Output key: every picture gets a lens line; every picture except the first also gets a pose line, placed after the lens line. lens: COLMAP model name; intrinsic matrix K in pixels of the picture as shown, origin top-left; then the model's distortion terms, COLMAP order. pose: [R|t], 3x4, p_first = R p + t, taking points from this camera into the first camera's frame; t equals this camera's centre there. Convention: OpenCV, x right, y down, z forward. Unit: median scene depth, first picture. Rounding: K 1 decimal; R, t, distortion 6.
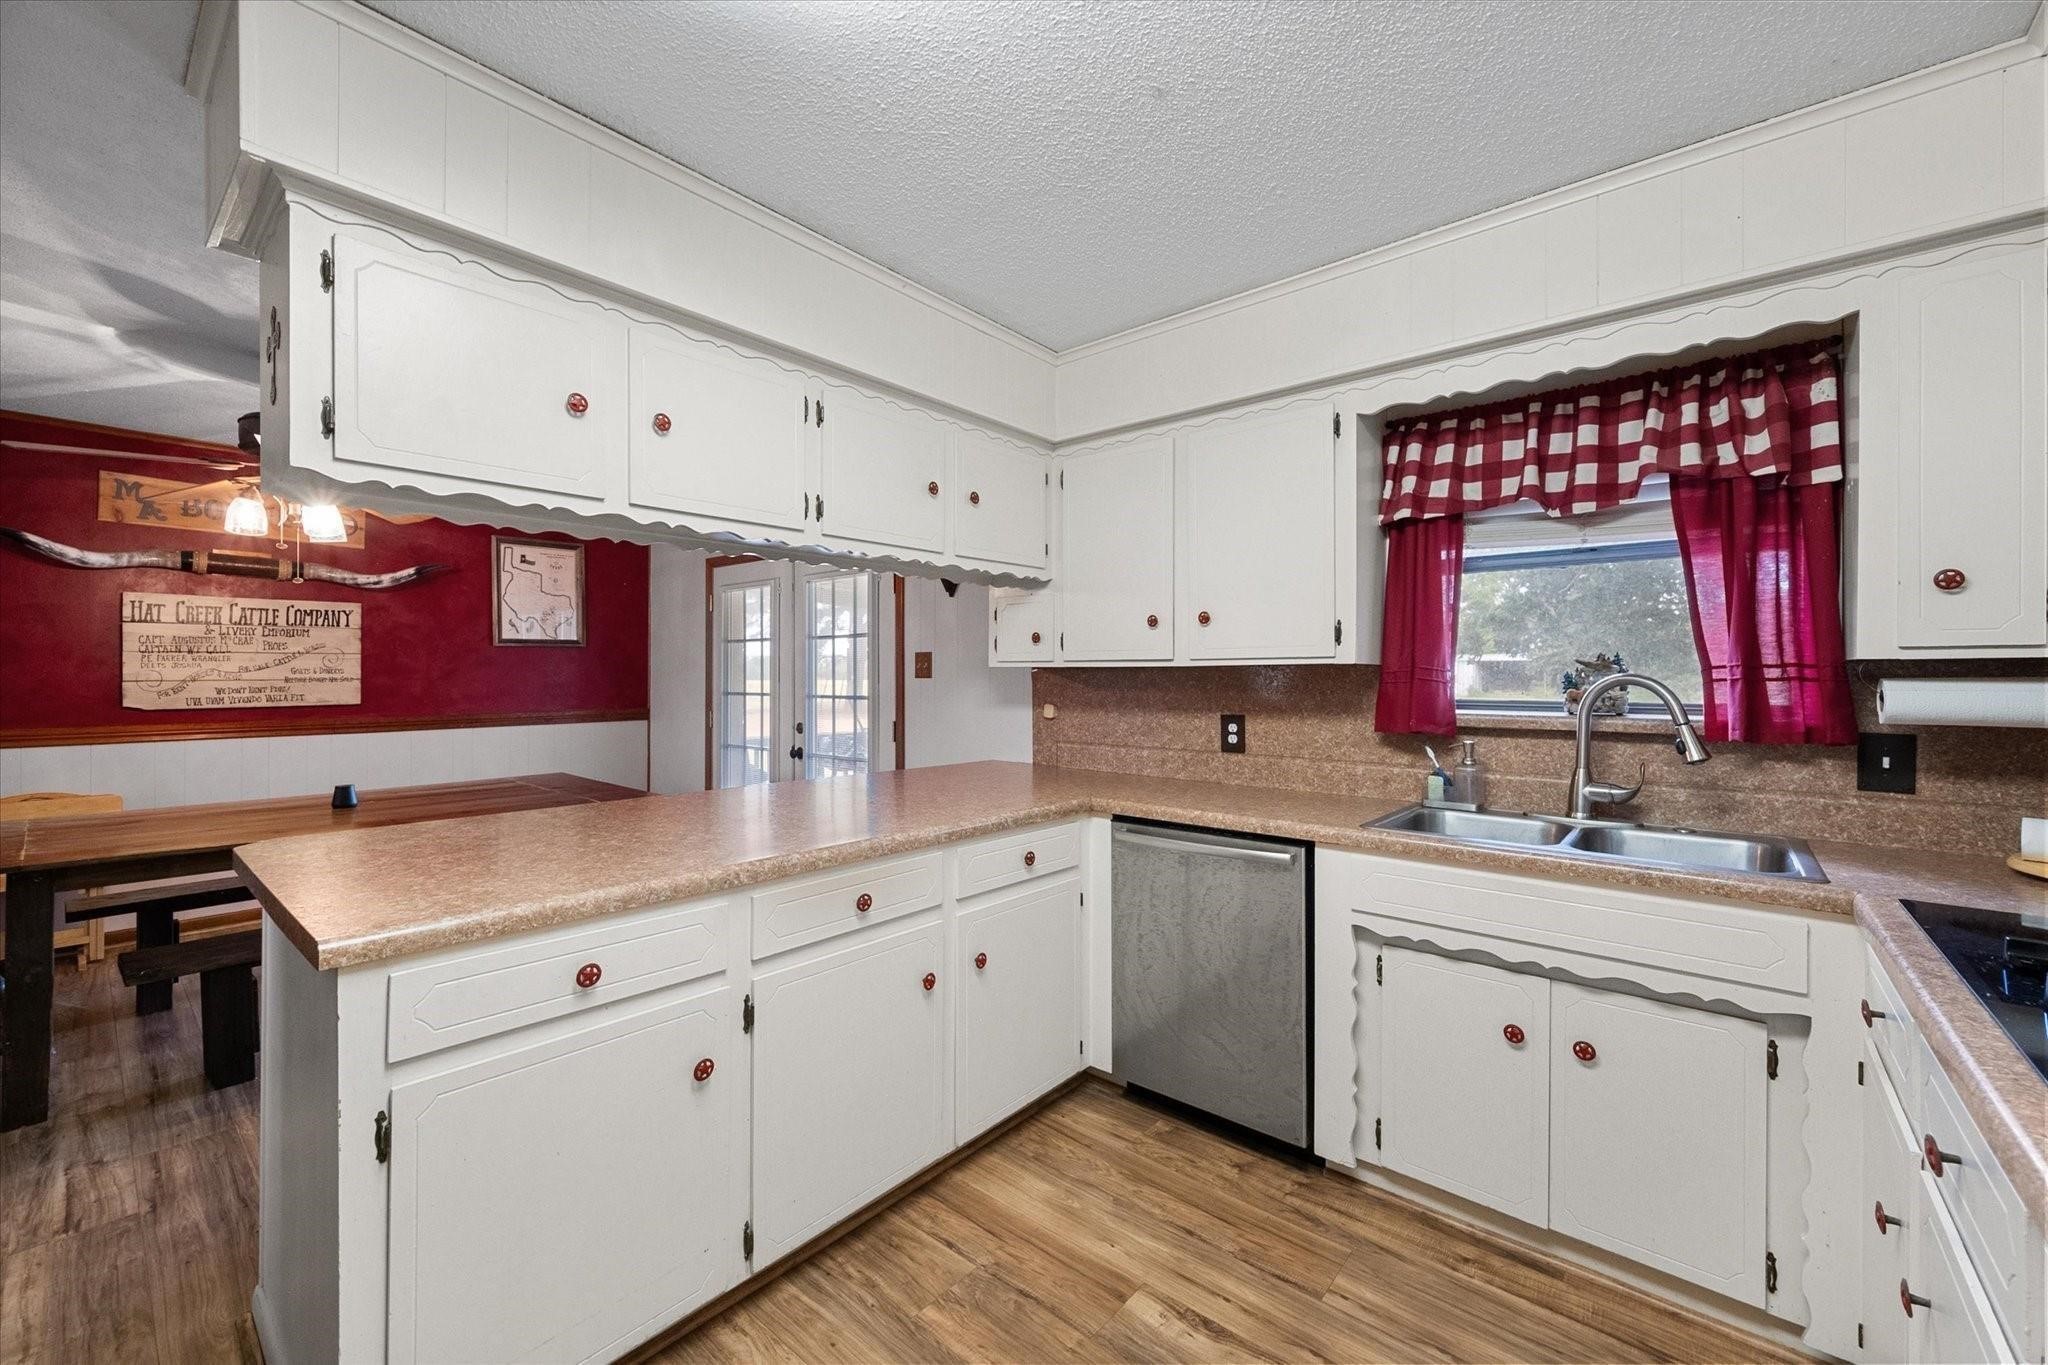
lens RADIAL K [[811.5, 0, 1024.8], [0, 811.5, 676.3], [0, 0, 1]] dist [0.000116, -0.000248]
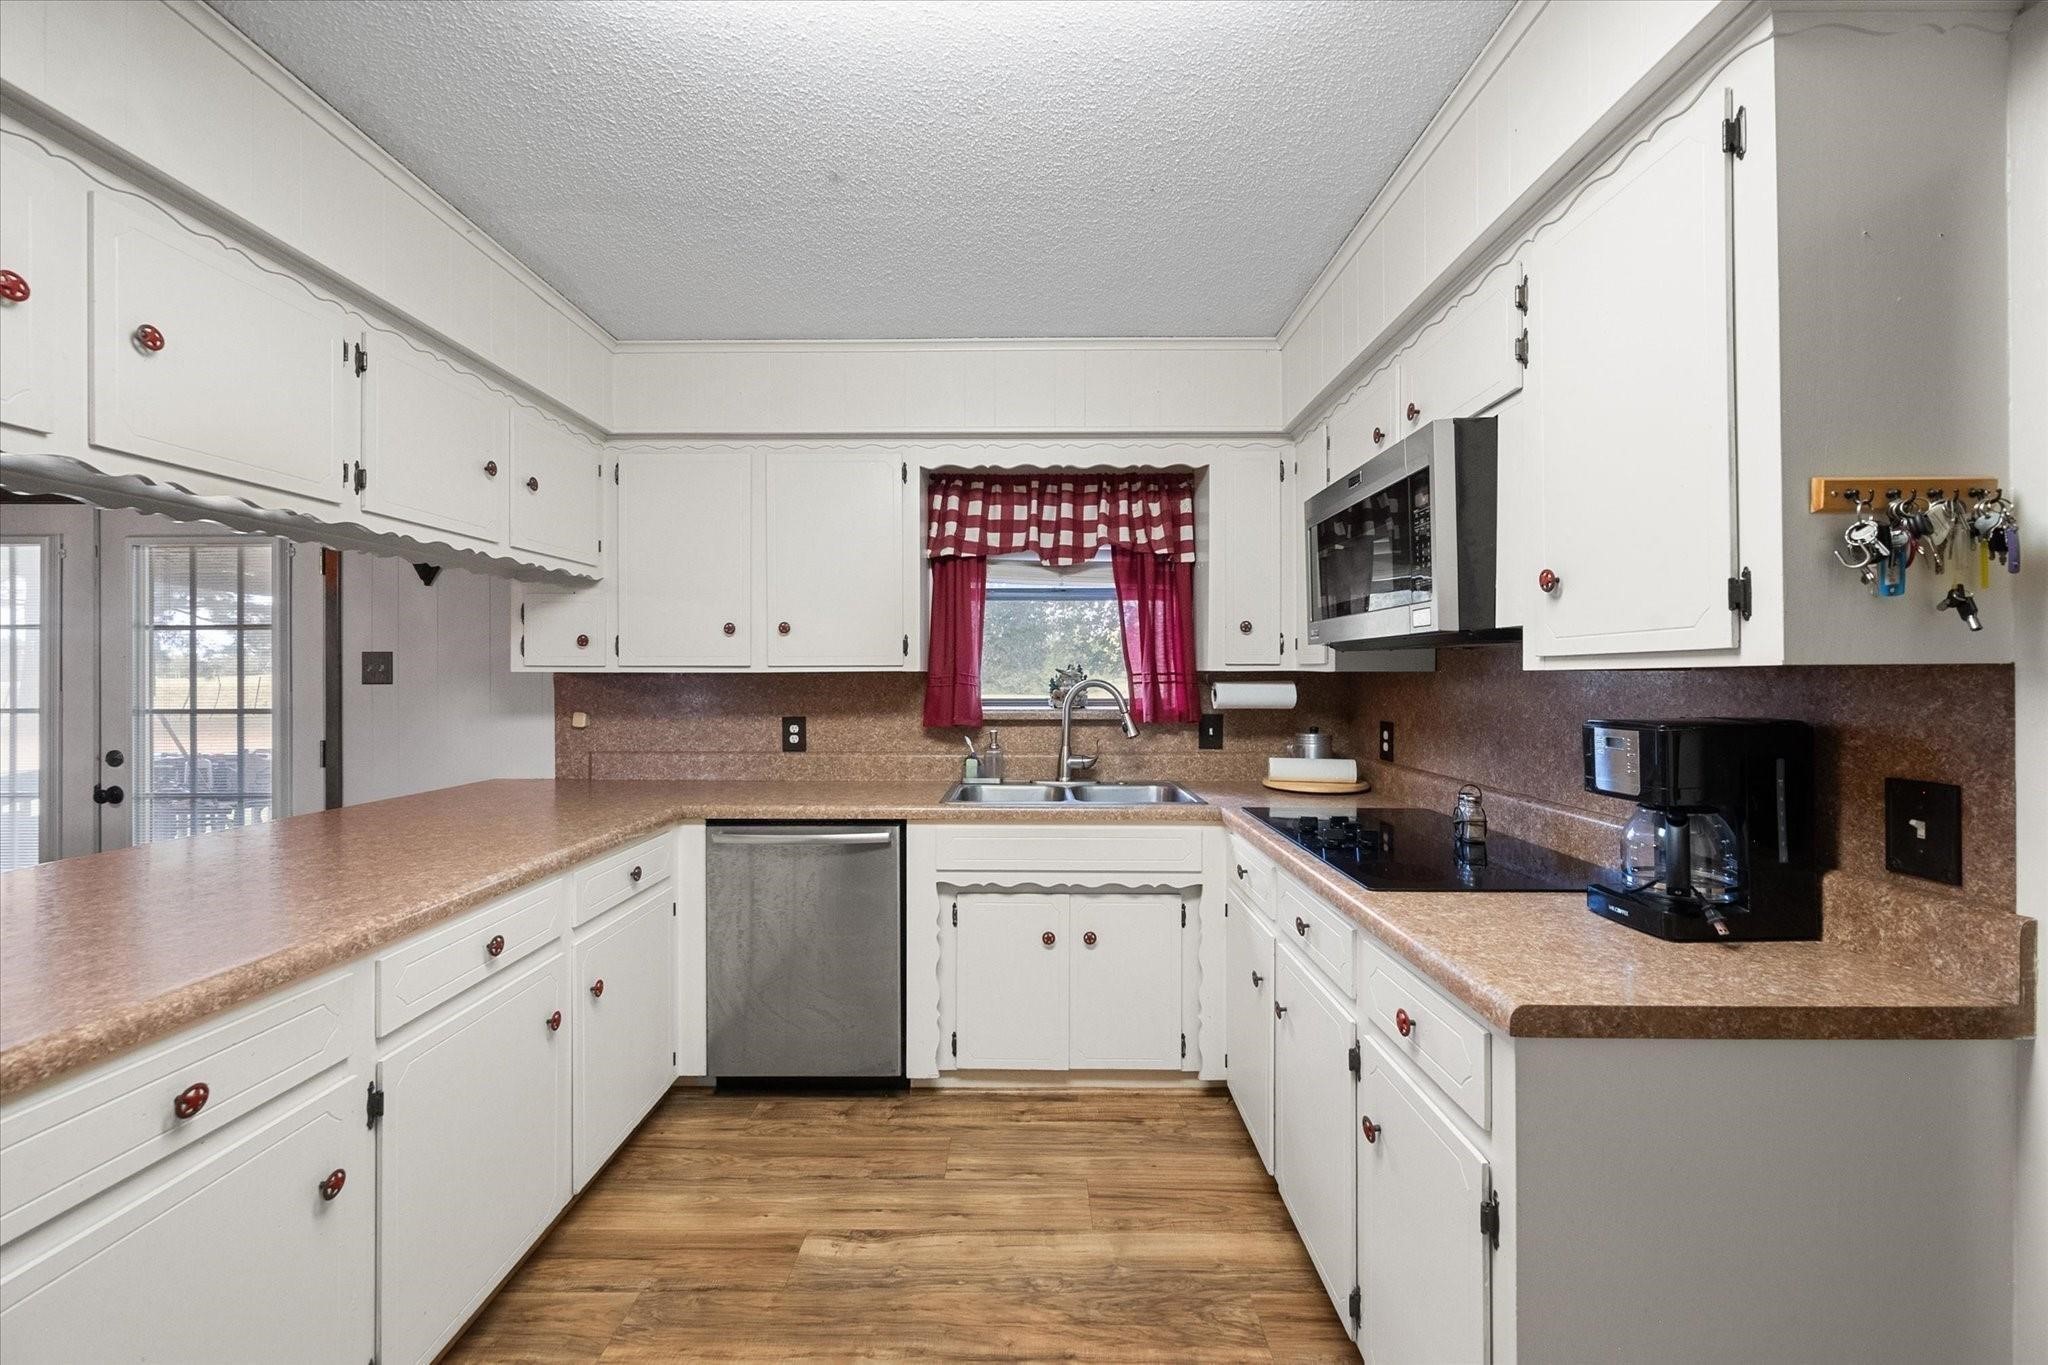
lens RADIAL K [[811.5, 0, 1023.9], [0, 811.5, 673.6], [0, 0, 1]] dist [0.000116, -0.000248]
pose [[0.766384, -0.001816, 0.642380, -0.278886], [0.002118, 0.999998, 0.000300, -0.013333], [-0.642379, 0.001131, 0.766386, -0.037557]]
